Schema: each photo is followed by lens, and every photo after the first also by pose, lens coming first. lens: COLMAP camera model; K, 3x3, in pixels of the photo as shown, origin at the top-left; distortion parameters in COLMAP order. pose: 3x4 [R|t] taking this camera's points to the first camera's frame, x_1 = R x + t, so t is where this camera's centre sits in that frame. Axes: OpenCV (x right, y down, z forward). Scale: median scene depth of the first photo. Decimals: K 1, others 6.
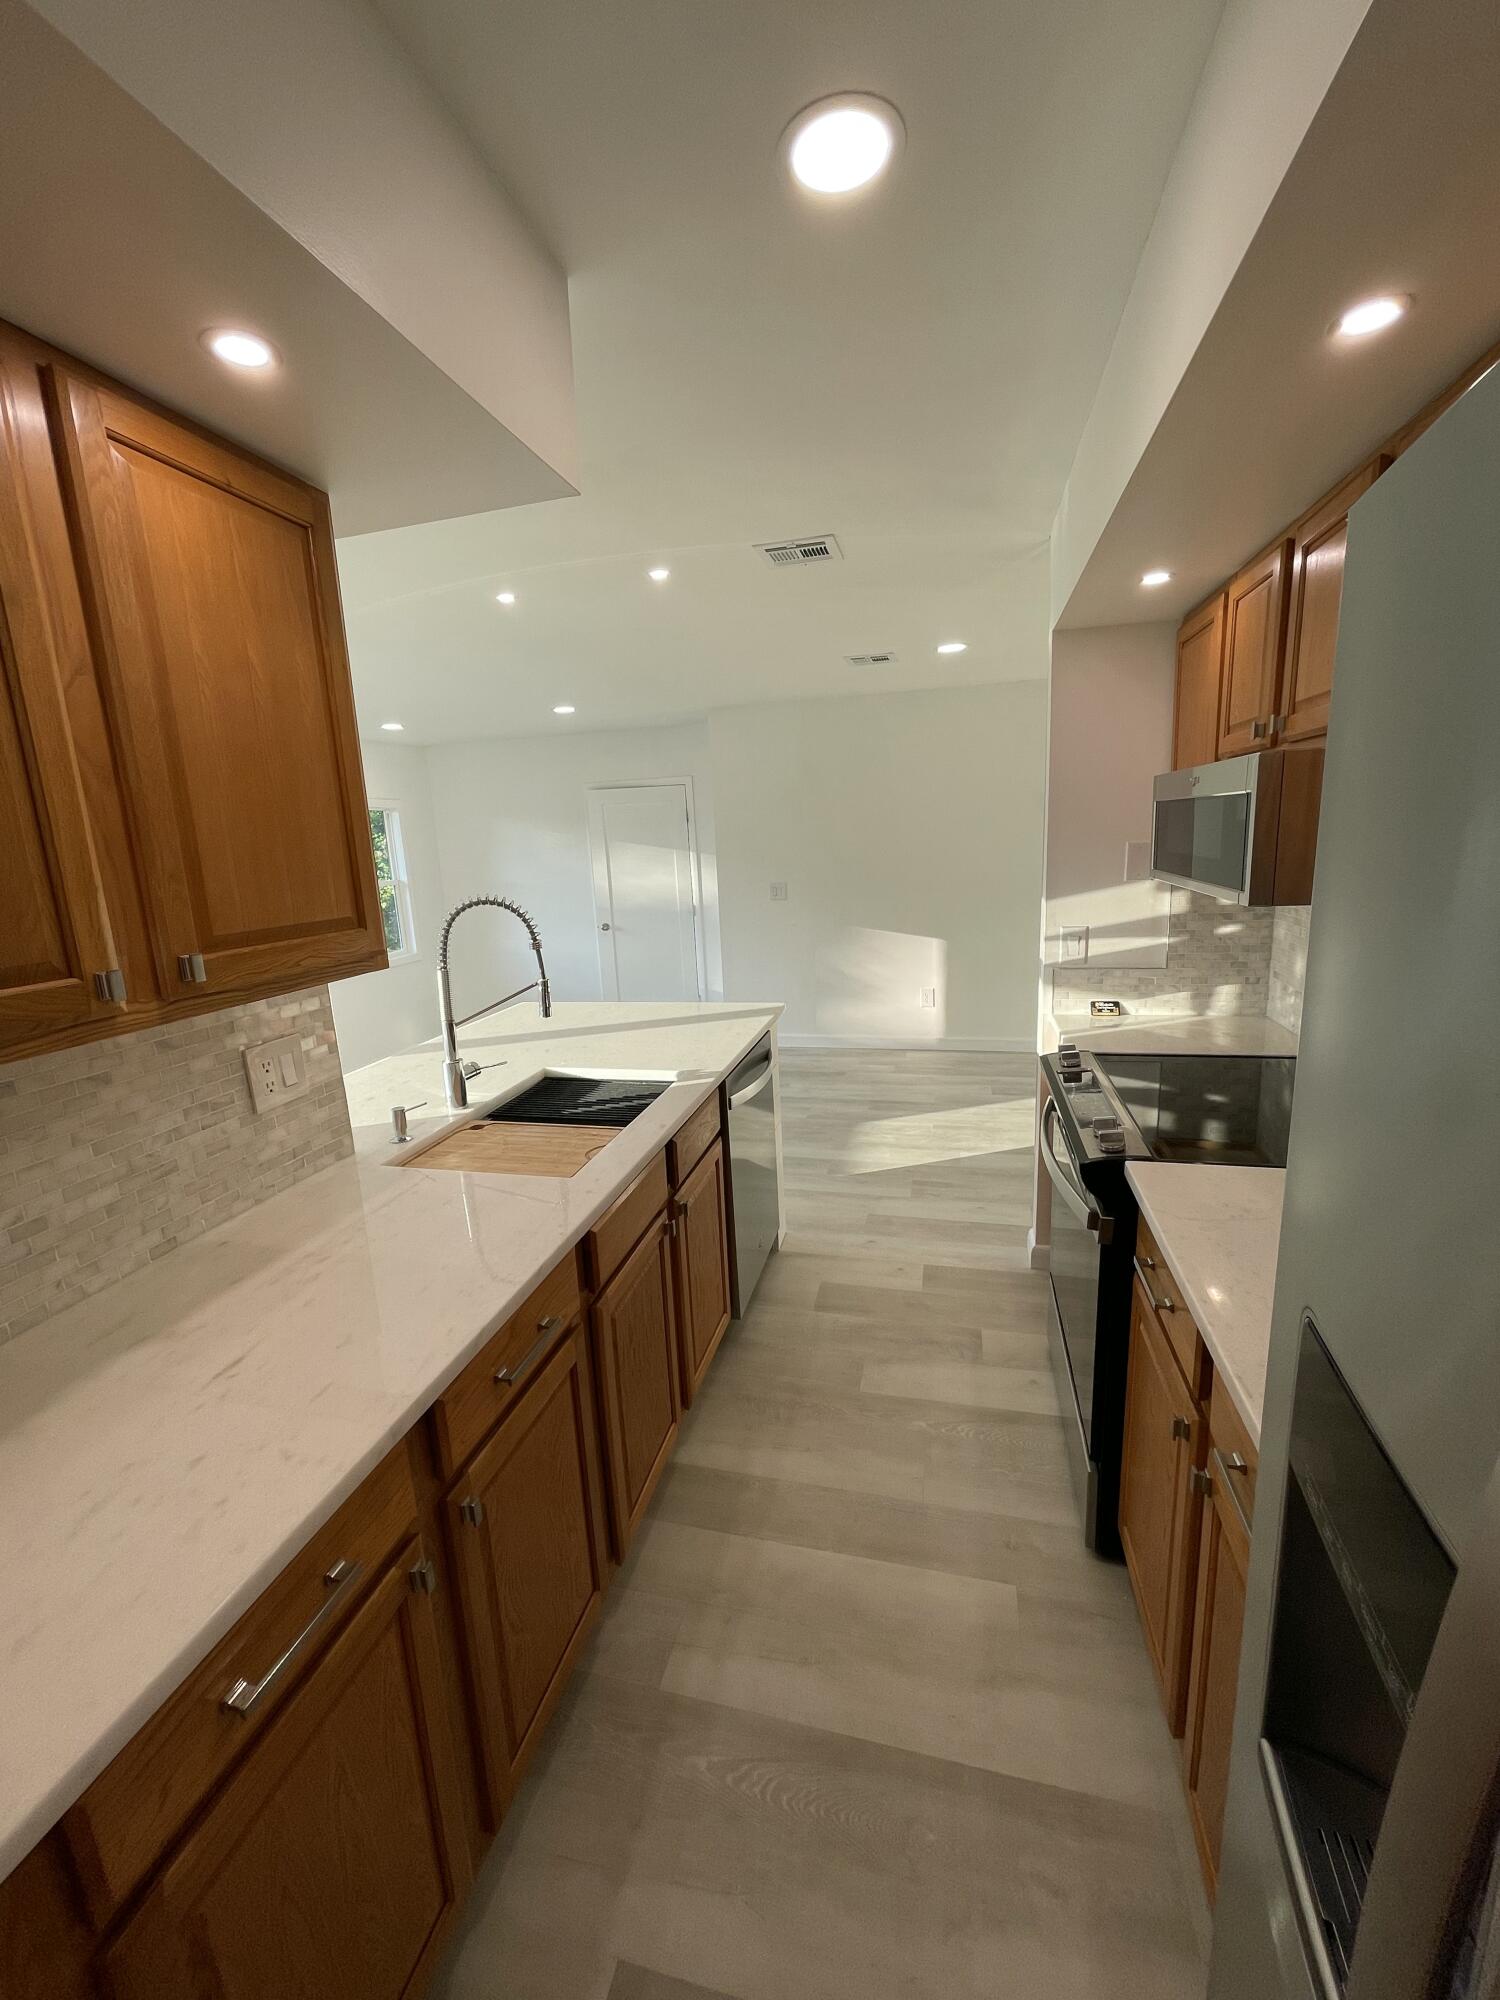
lens RADIAL K [[806.4, 0, 740.7], [0, 806.4, 999.8], [0, 0, 1]] dist [-0.001222, -0.000216]
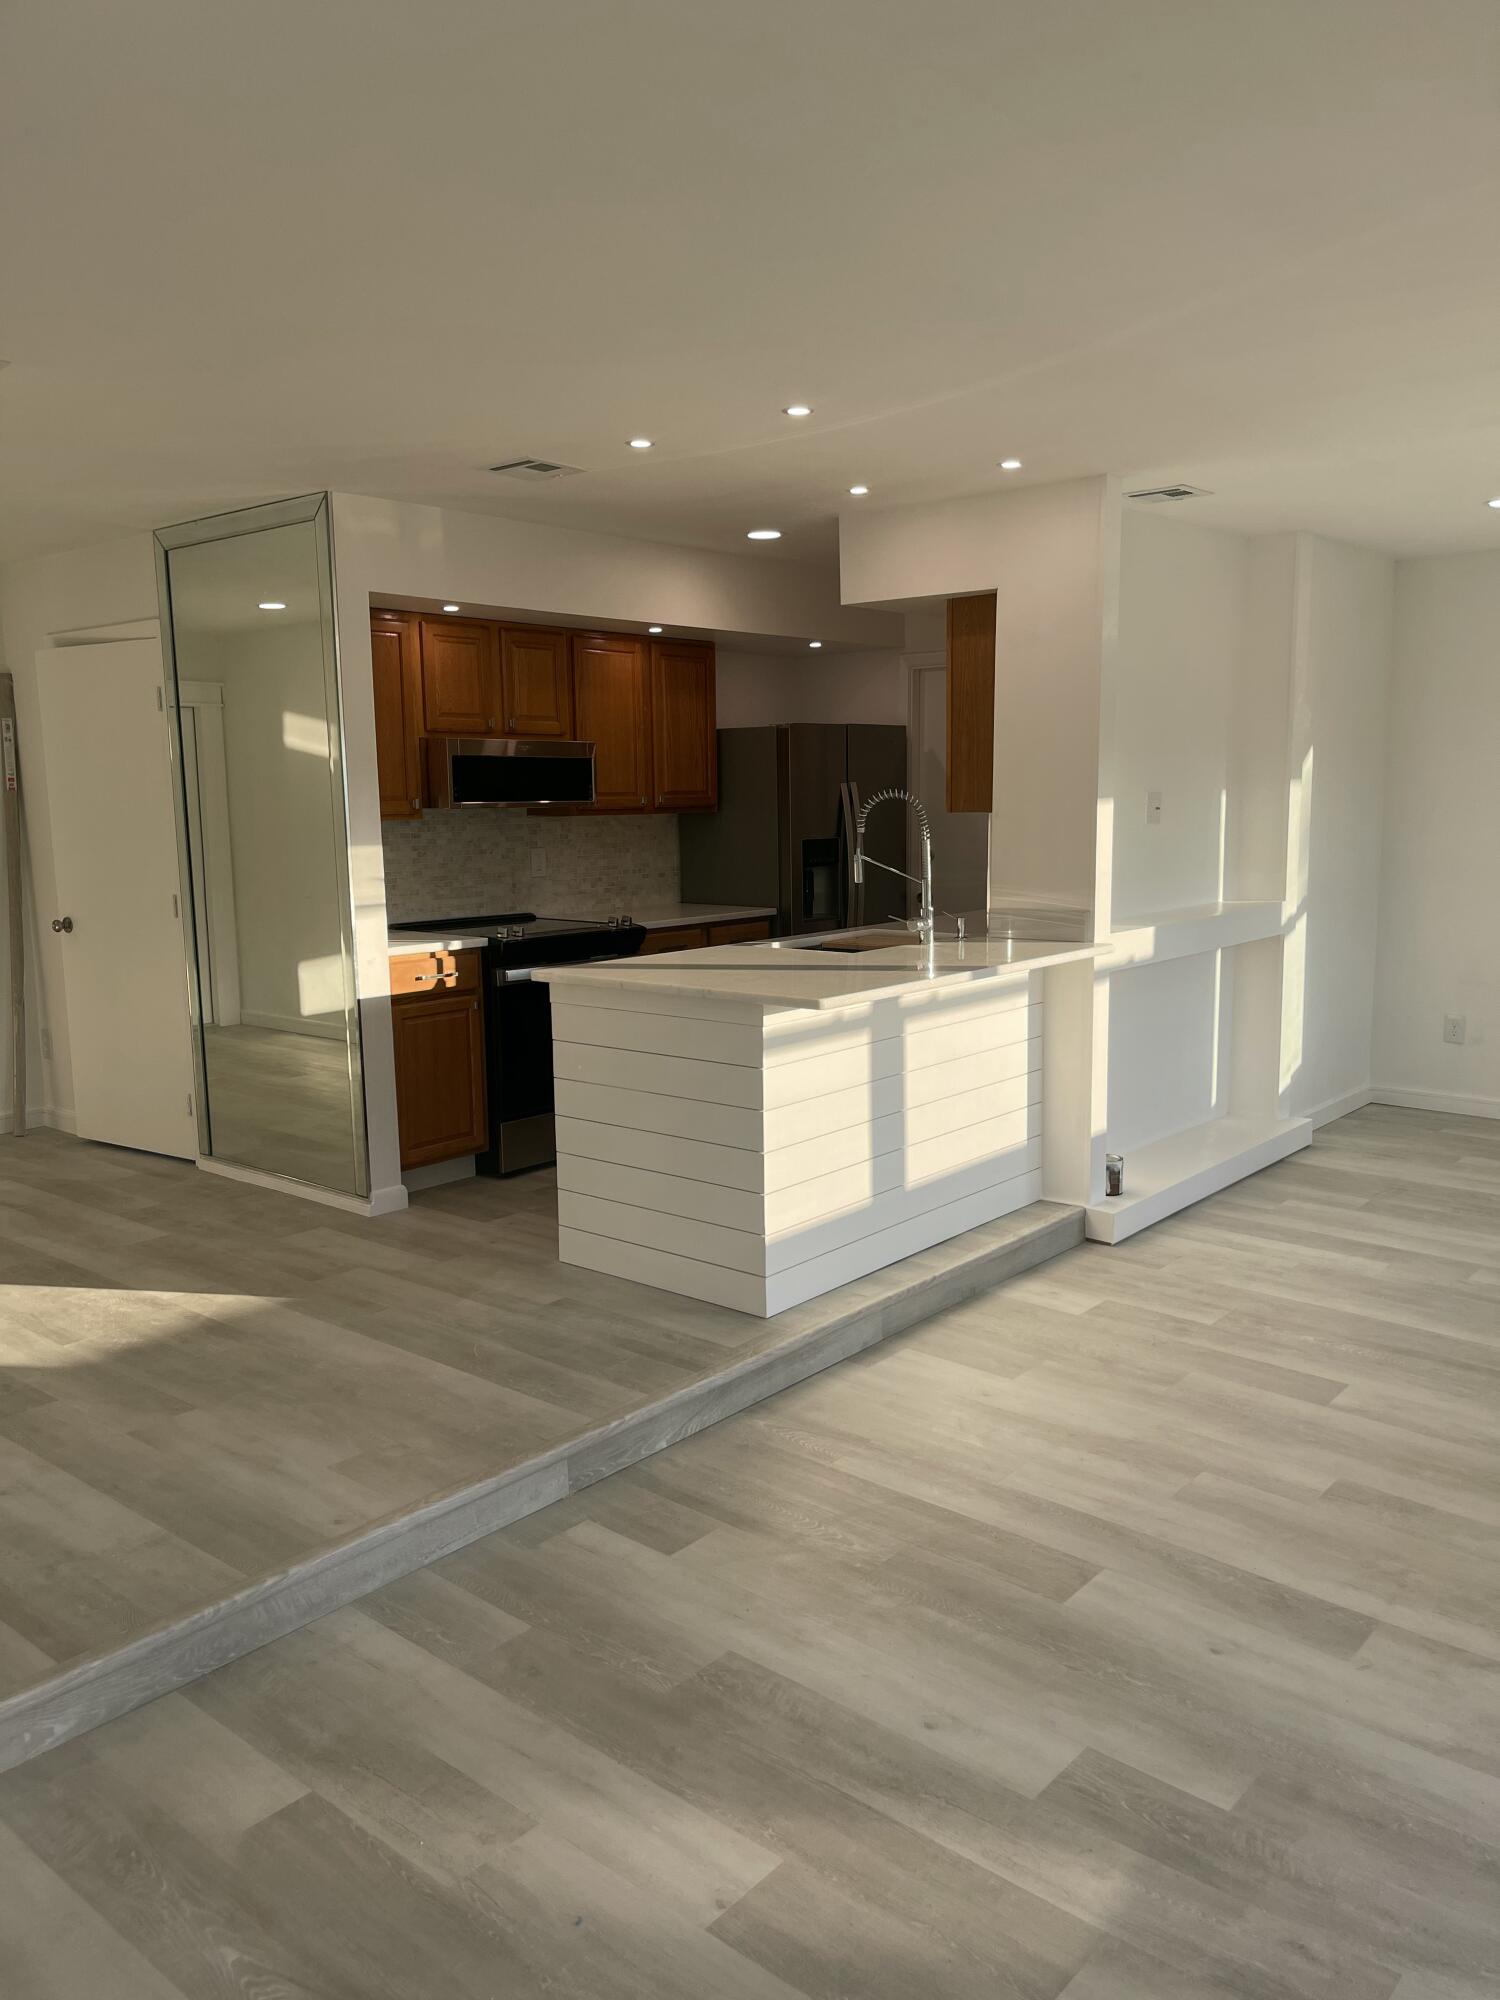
lens RADIAL K [[1501.4, 0, 764.3], [0, 1501.4, 1014.4], [0, 0, 1]] dist [0.081980, -0.121808]
pose [[-0.898891, -0.004806, 0.438146, -1.002280], [0.144159, 0.941029, 0.306076, -0.470950], [-0.413779, 0.338292, -0.845189, 2.712928]]
